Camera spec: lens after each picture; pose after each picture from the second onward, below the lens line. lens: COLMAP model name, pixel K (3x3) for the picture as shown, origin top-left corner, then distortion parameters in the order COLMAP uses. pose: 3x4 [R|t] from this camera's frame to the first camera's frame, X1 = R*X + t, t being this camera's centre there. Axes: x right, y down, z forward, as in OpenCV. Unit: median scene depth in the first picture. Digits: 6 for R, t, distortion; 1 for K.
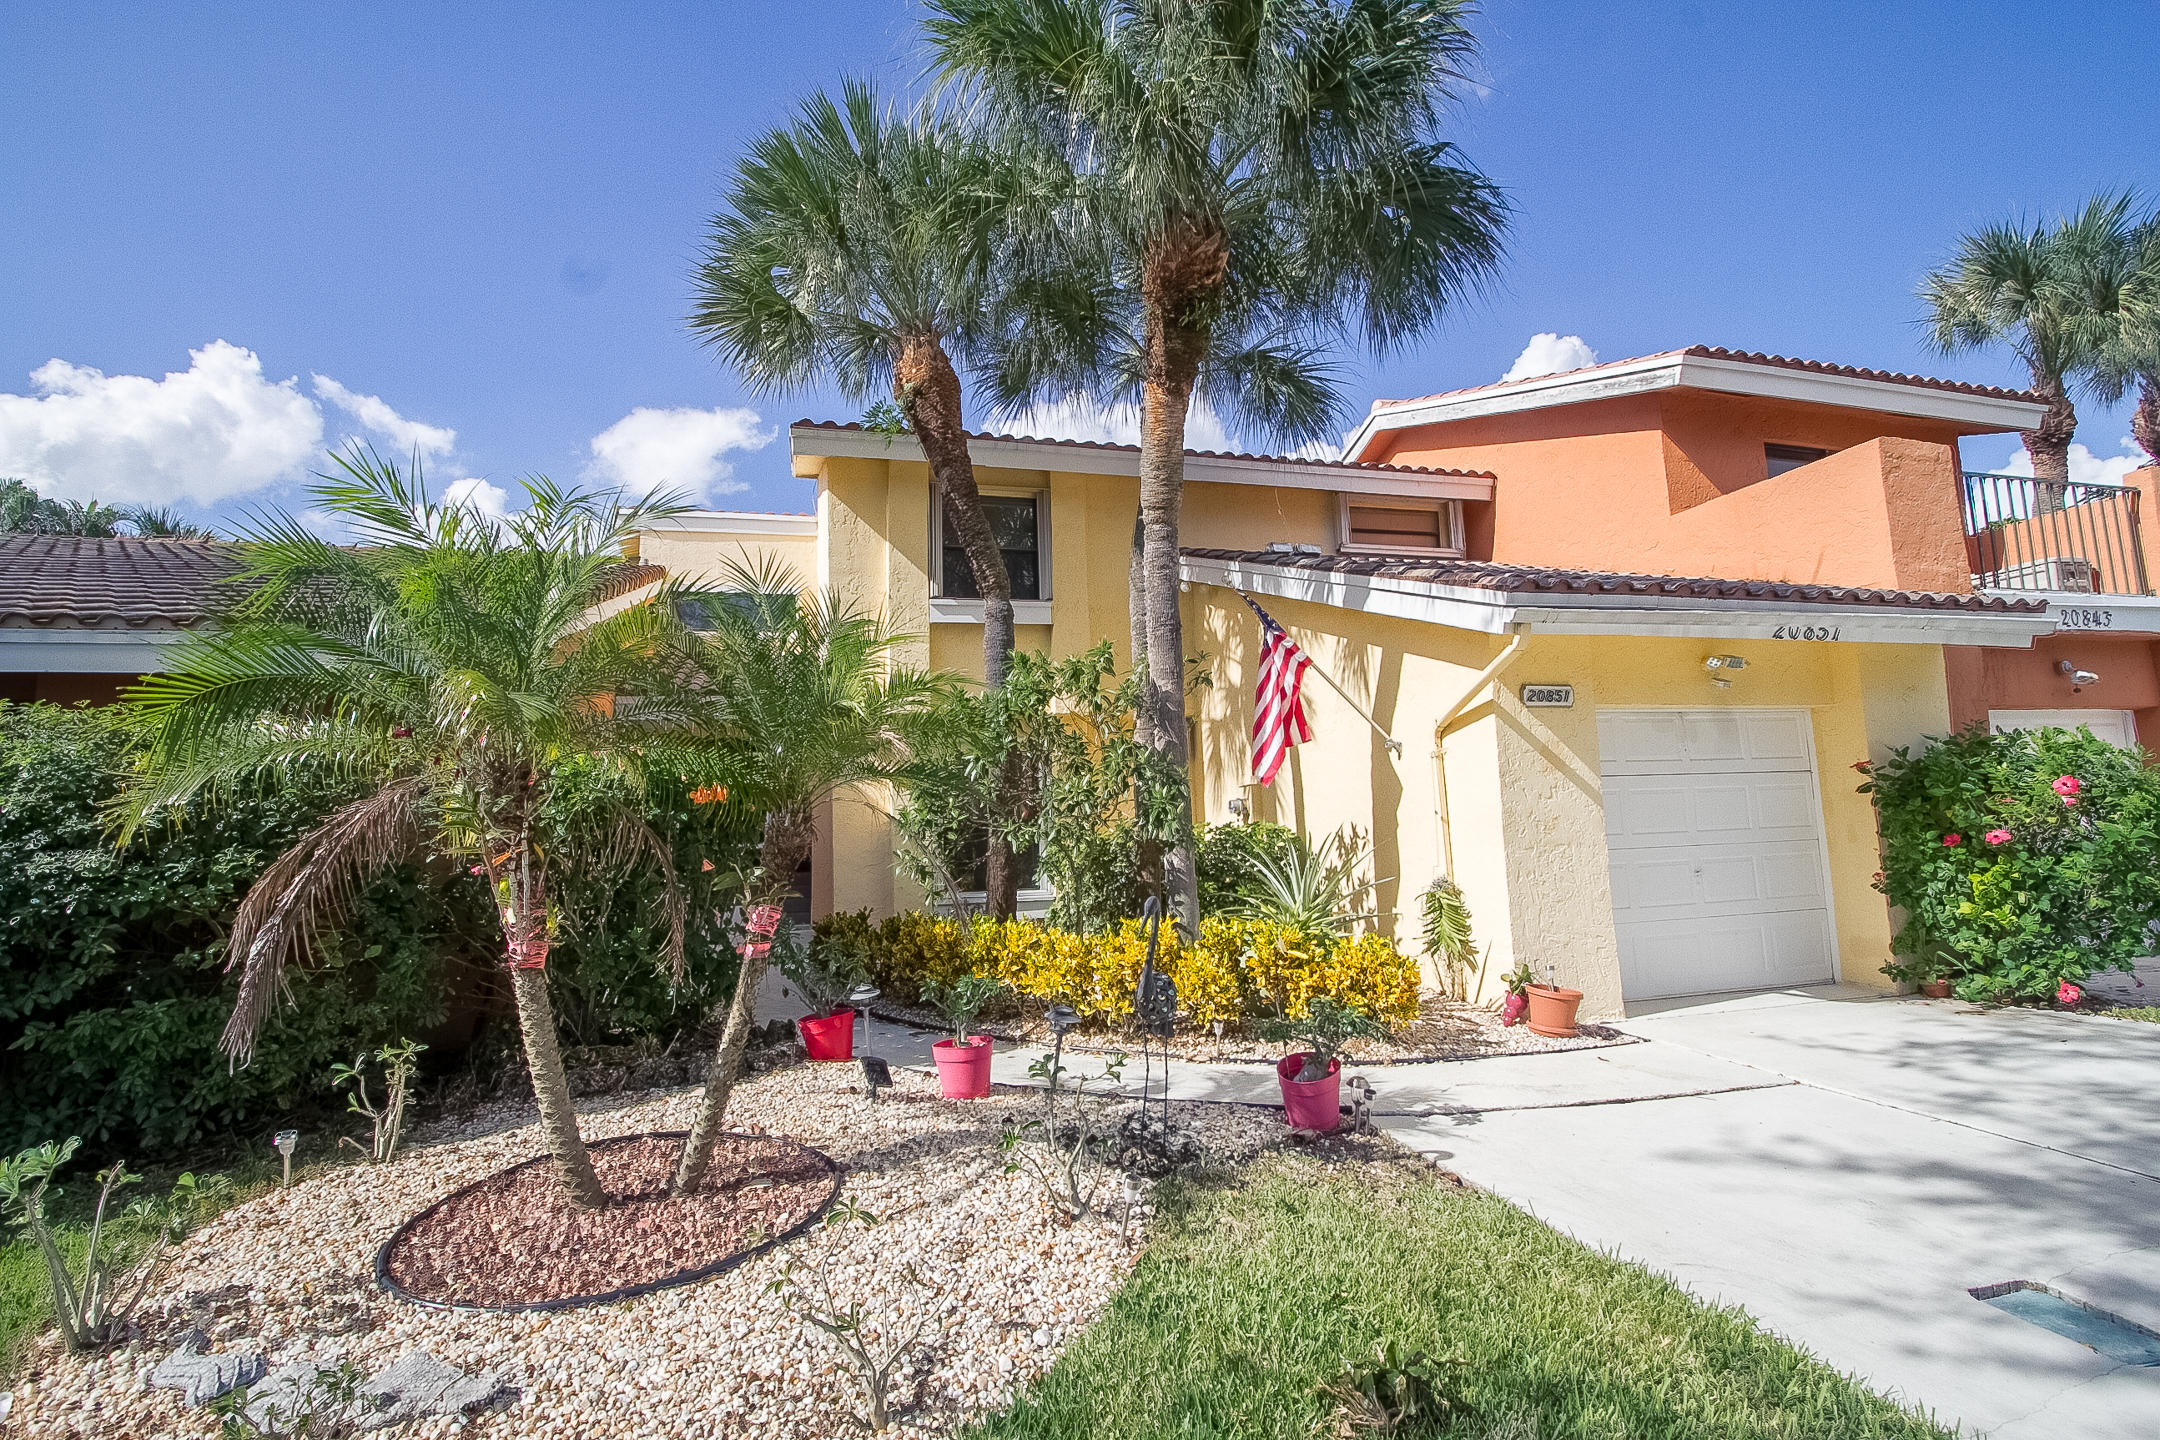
lens RADIAL K [[995.4, 0, 1080.0], [0, 995.4, 720.0], [0, 0, 1]] dist [-0.012762, 0.000516]
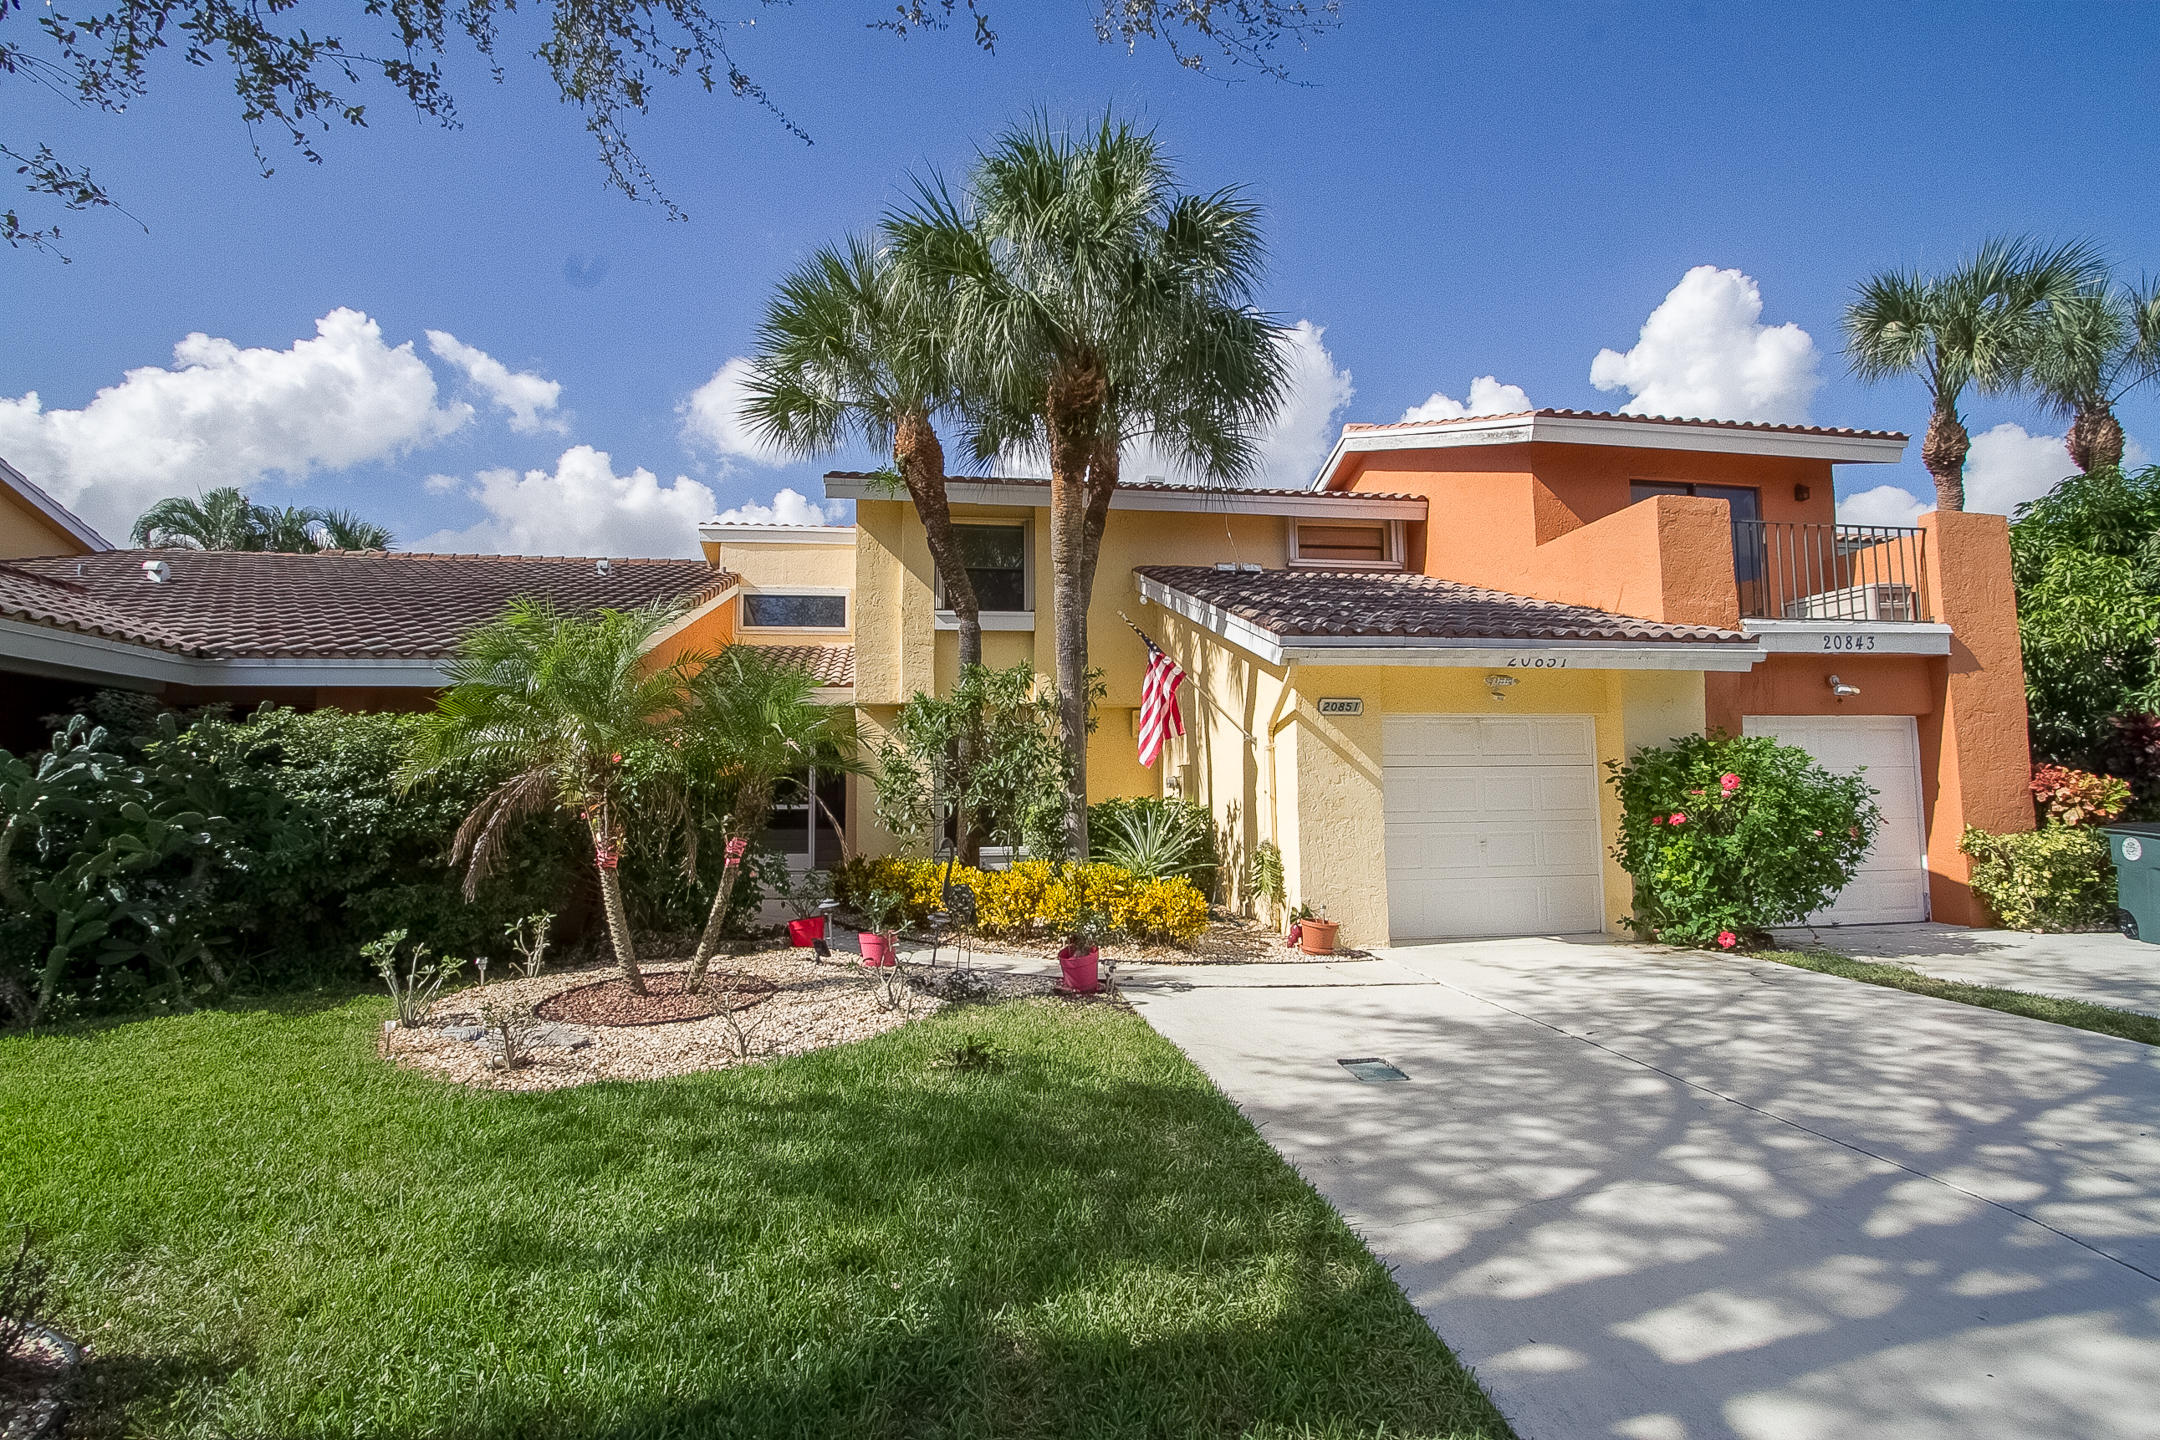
lens RADIAL K [[1017.8, 0, 1080.0], [0, 1017.8, 720.0], [0, 0, 1]] dist [-0.021288, 0.000142]
pose [[0.994544, 0.012802, -0.103530, 0.264428], [-0.009337, 0.999382, 0.033876, -0.049734], [0.103900, -0.032725, 0.994049, -0.400716]]
